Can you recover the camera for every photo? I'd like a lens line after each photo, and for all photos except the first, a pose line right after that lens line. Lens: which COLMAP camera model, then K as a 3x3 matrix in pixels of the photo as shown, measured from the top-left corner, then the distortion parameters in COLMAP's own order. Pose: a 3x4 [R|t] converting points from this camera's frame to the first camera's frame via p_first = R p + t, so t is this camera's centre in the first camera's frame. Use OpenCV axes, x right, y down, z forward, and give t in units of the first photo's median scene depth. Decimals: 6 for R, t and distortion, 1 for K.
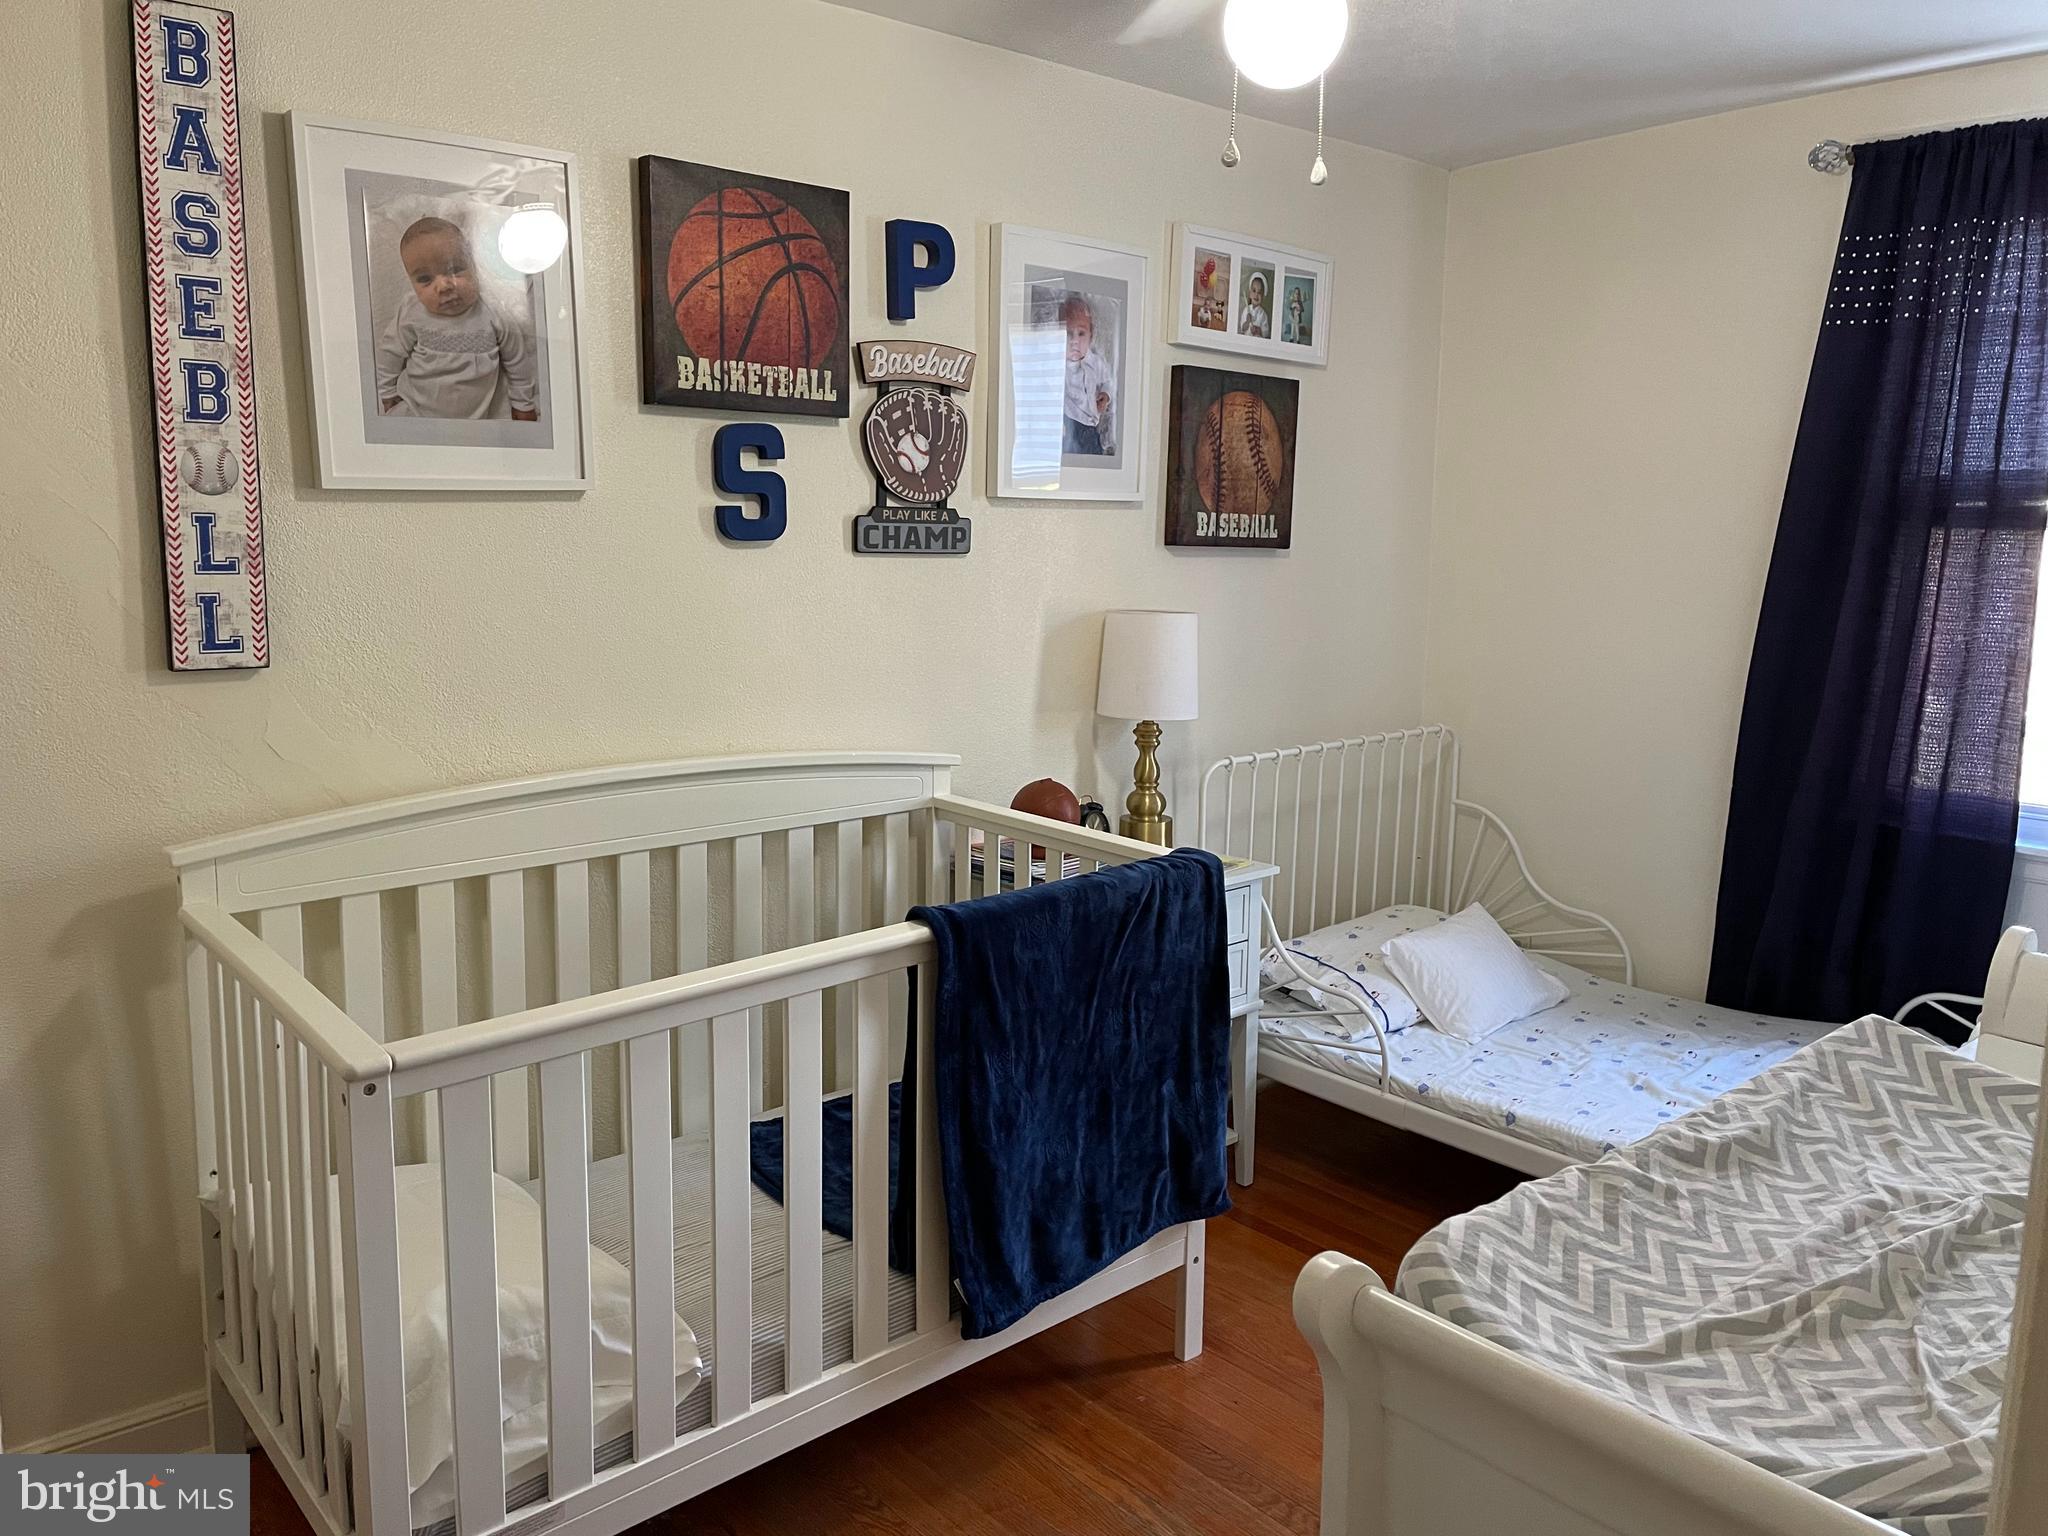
lens RADIAL K [[1550.9, 0, 1022.6], [0, 1550.9, 754.1], [0, 0, 1]] dist [0.094019, -0.128167]
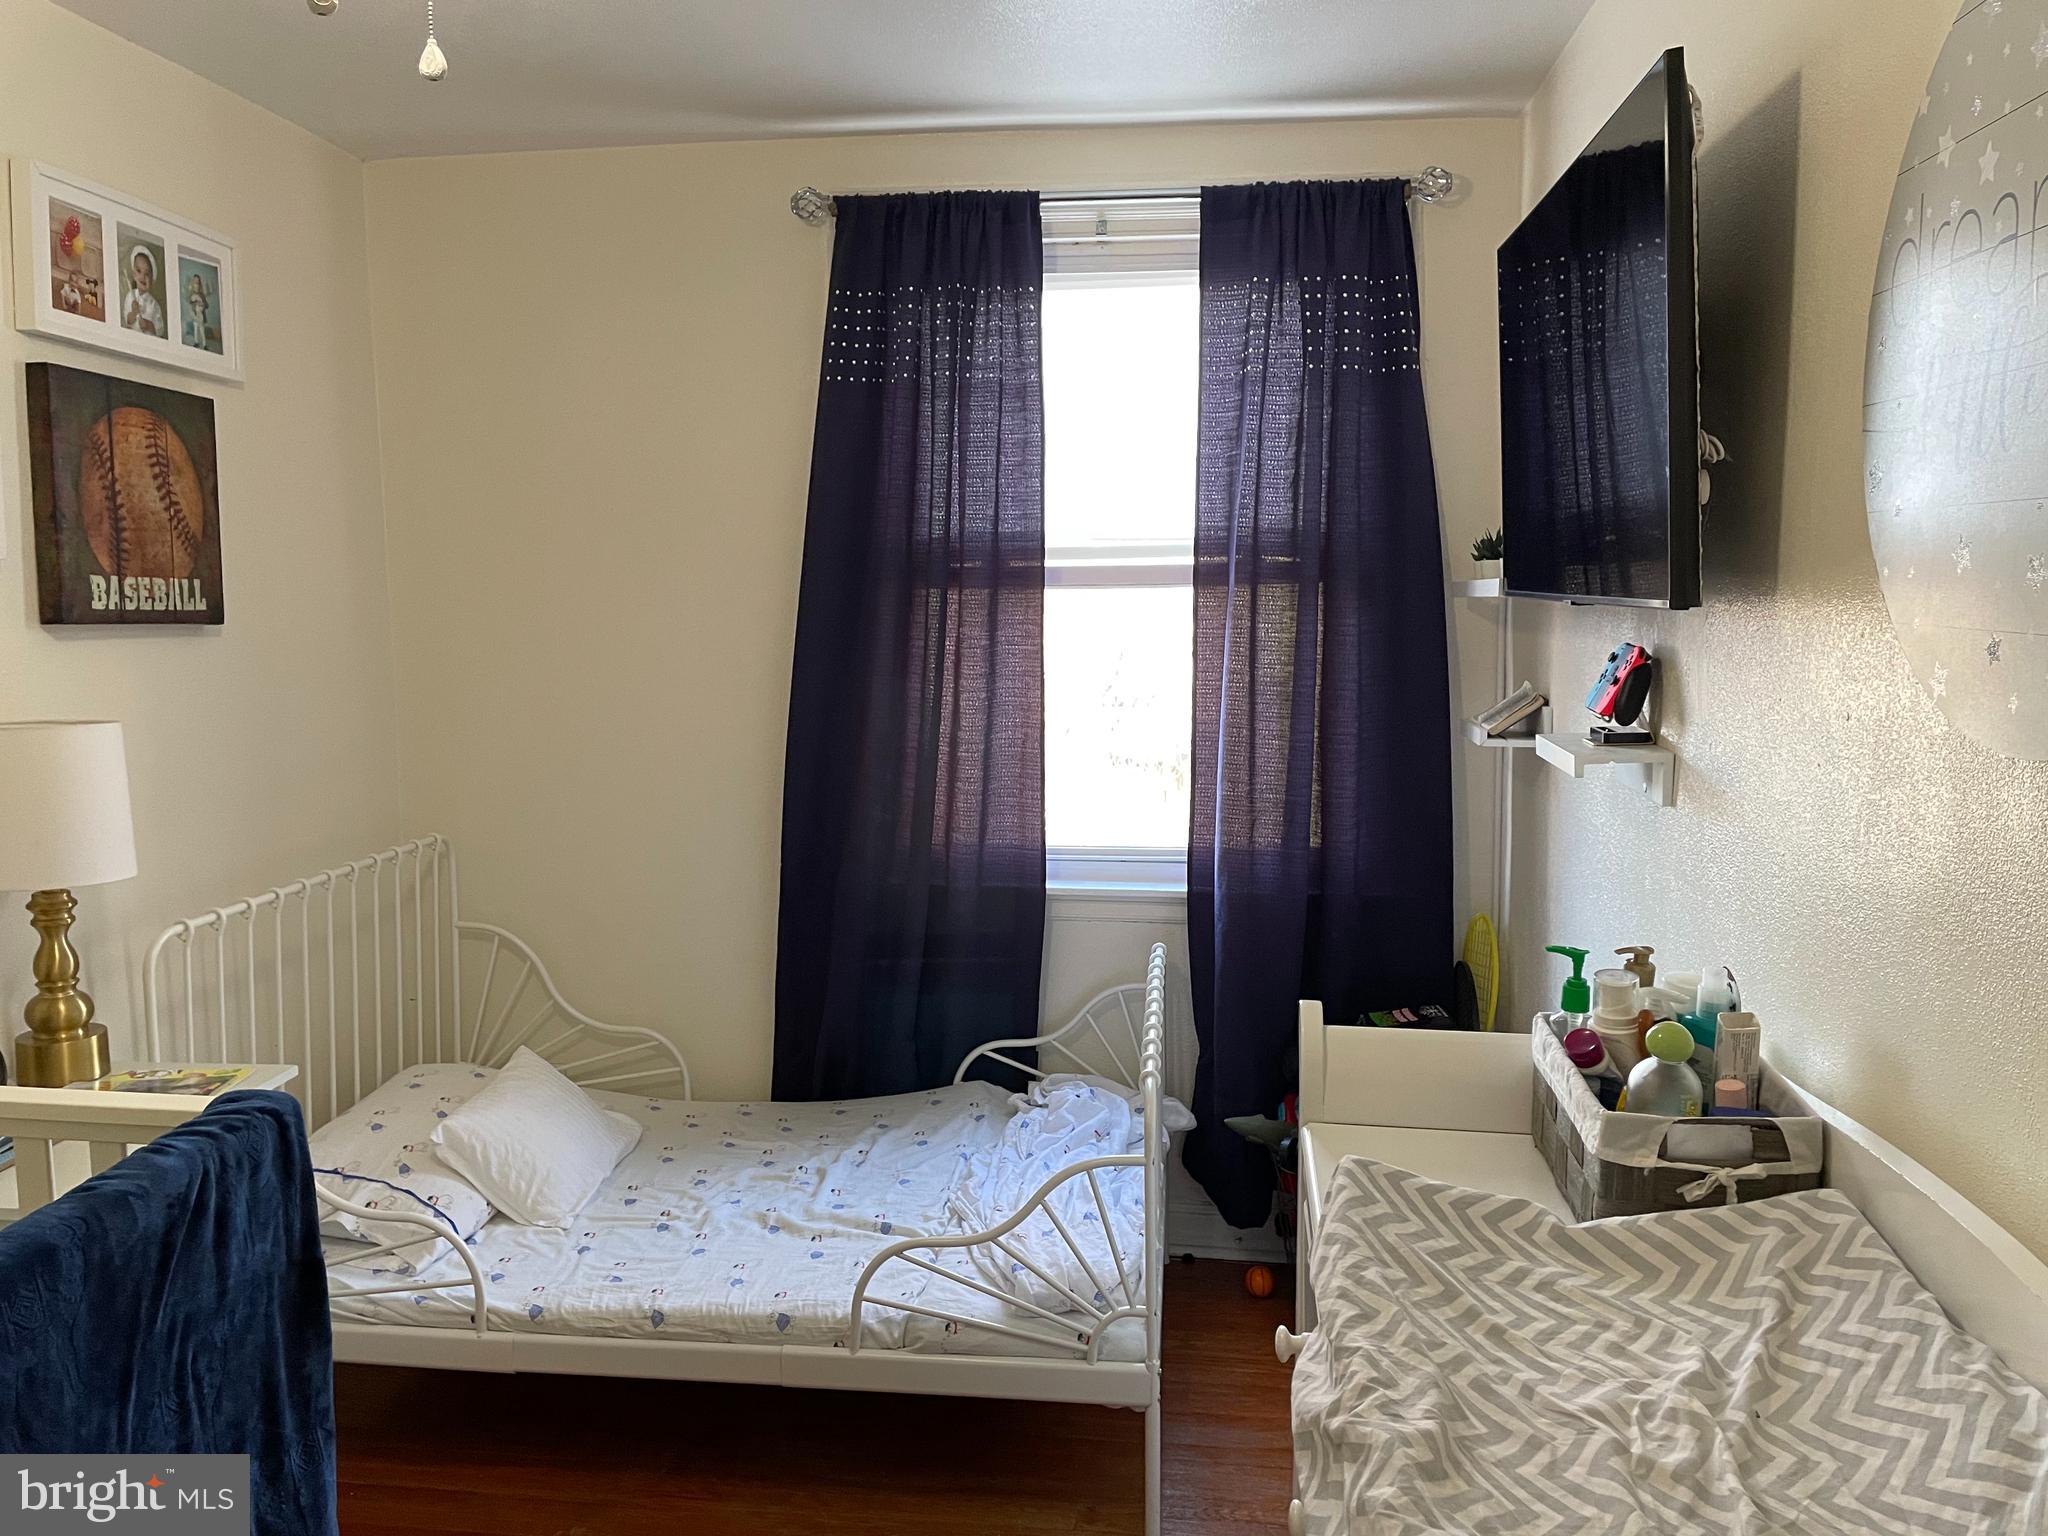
lens RADIAL K [[1550.9, 0, 1022.6], [0, 1550.9, 754.1], [0, 0, 1]] dist [0.094019, -0.128167]
pose [[0.739579, -0.086350, 0.667507, -0.056683], [0.115523, 0.993305, 0.000500, -0.030408], [-0.663081, 0.076743, 0.744603, 0.217875]]
